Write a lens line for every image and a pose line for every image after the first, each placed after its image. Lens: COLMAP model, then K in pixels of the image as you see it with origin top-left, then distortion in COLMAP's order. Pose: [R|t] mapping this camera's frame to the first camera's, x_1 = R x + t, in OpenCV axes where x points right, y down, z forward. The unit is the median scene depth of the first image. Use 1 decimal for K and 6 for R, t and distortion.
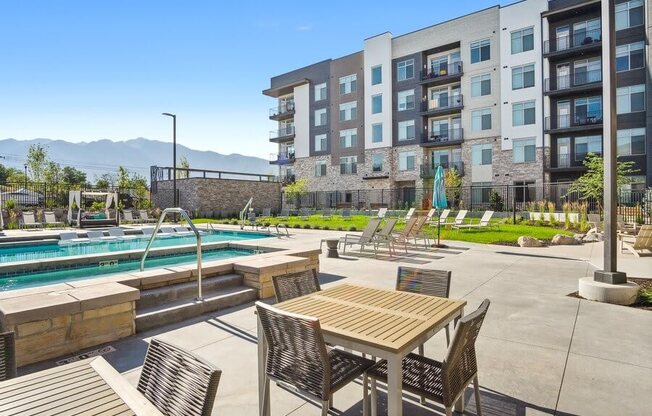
lens RADIAL K [[359.4, 0, 326.5], [0, 359.4, 212.6], [0, 0, 1]] dist [-0.020785, 0.000536]
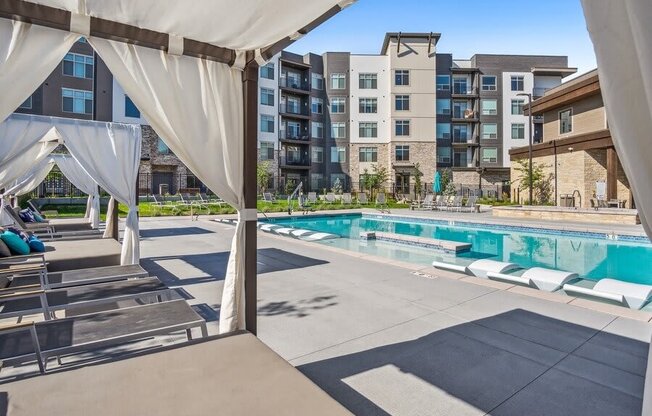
lens RADIAL K [[366.6, 0, 335.8], [0, 366.6, 190.0], [0, 0, 1]] dist [-0.022823, 0.000095]
pose [[0.250684, 0.007933, 0.968037, -0.583315], [0.019500, 0.999722, -0.013243, -0.001637], [-0.967873, 0.022197, 0.250459, 0.325017]]
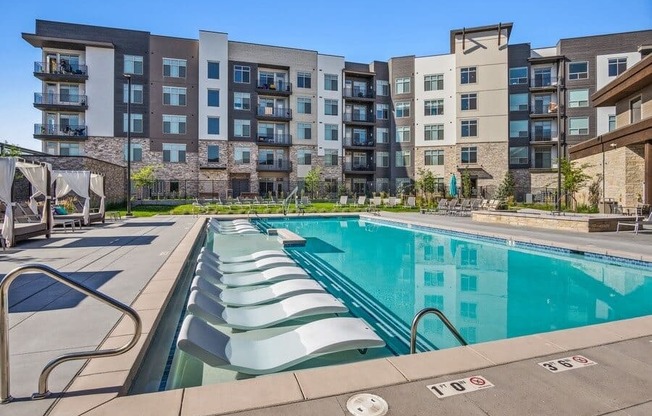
lens RADIAL K [[366.1, 0, 329.5], [0, 366.1, 196.4], [0, 0, 1]] dist [-0.024738, 0.000207]
pose [[0.566106, 0.002655, 0.824328, -0.547348], [0.015238, 0.999790, -0.013684, 0.003370], [-0.824192, 0.020308, 0.565946, 0.132946]]
